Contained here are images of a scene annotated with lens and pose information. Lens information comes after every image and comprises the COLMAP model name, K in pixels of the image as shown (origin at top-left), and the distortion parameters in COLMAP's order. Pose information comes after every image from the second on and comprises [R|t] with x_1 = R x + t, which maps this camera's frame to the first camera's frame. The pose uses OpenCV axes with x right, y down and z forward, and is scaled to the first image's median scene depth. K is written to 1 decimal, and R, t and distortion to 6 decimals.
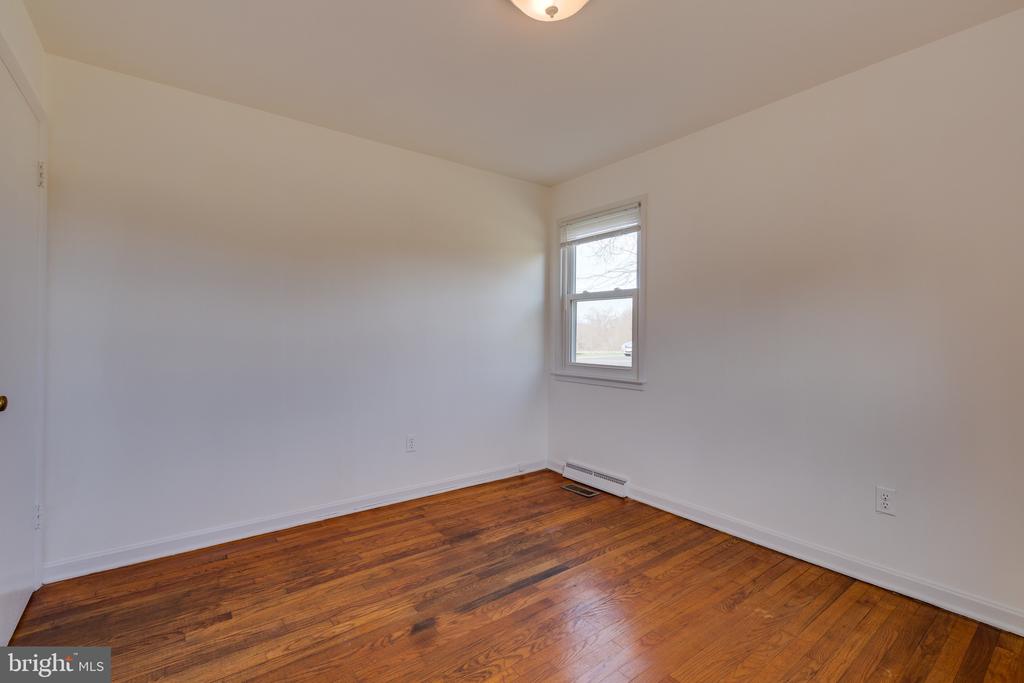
lens RADIAL K [[453.5, 0, 507.8], [0, 453.5, 344.0], [0, 0, 1]] dist [0.001254, 0.000889]
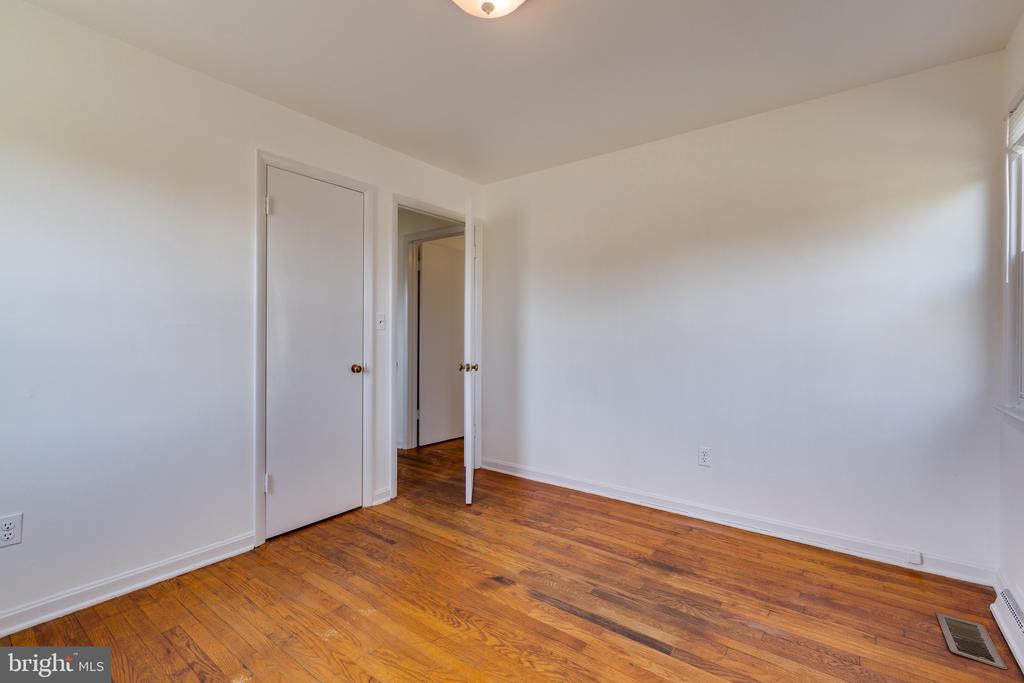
lens RADIAL K [[453.5, 0, 513.2], [0, 453.5, 343.8], [0, 0, 1]] dist [0.001254, 0.000889]
pose [[0.275245, 0.012736, -0.961290, 0.696874], [-0.015950, 0.999835, 0.008679, -0.005715], [0.961242, 0.012943, 0.275403, 0.507410]]
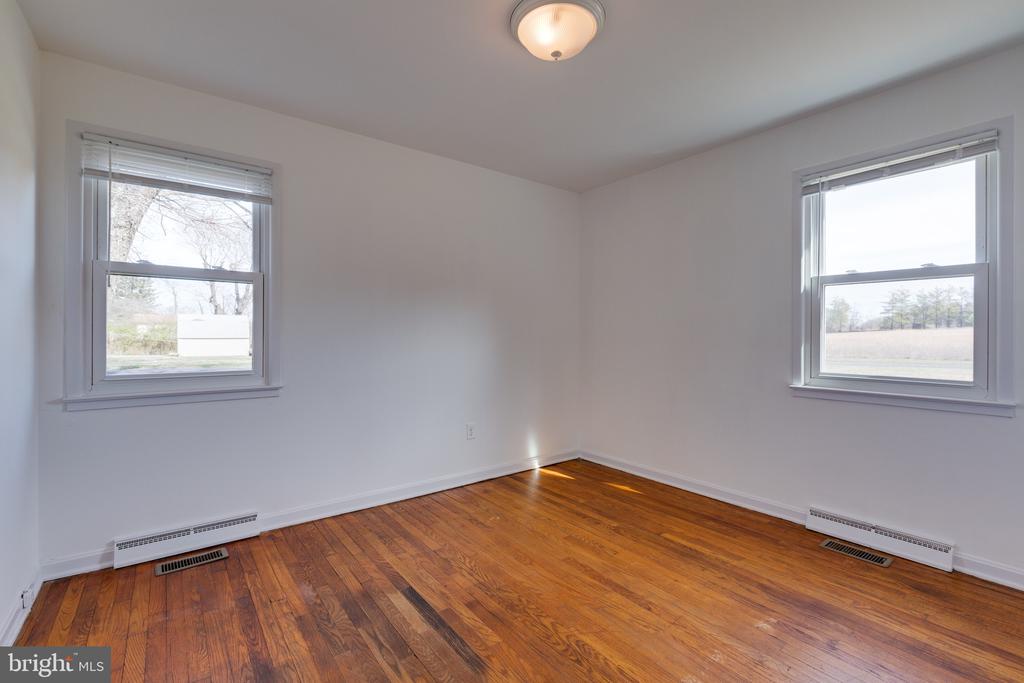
lens RADIAL K [[453.5, 0, 513.3], [0, 453.5, 341.0], [0, 0, 1]] dist [0.001254, 0.000889]
pose [[-0.004966, -0.022261, 0.999740, -0.703840], [0.014514, 0.999645, 0.022331, -0.016305], [-0.999882, 0.014621, -0.004641, 0.725100]]
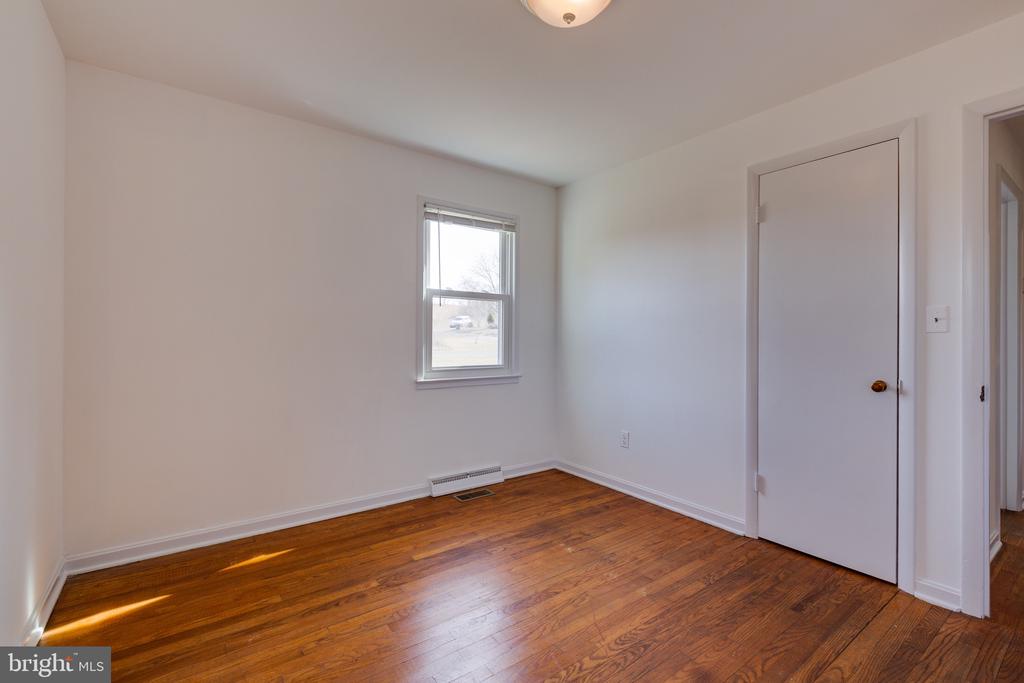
lens RADIAL K [[453.5, 0, 507.3], [0, 453.5, 341.1], [0, 0, 1]] dist [0.001254, 0.000889]
pose [[-0.999716, -0.015611, 0.017996, 0.137347], [-0.015160, 0.999573, 0.024960, -0.019867], [-0.018378, 0.024680, -0.999526, 1.316107]]
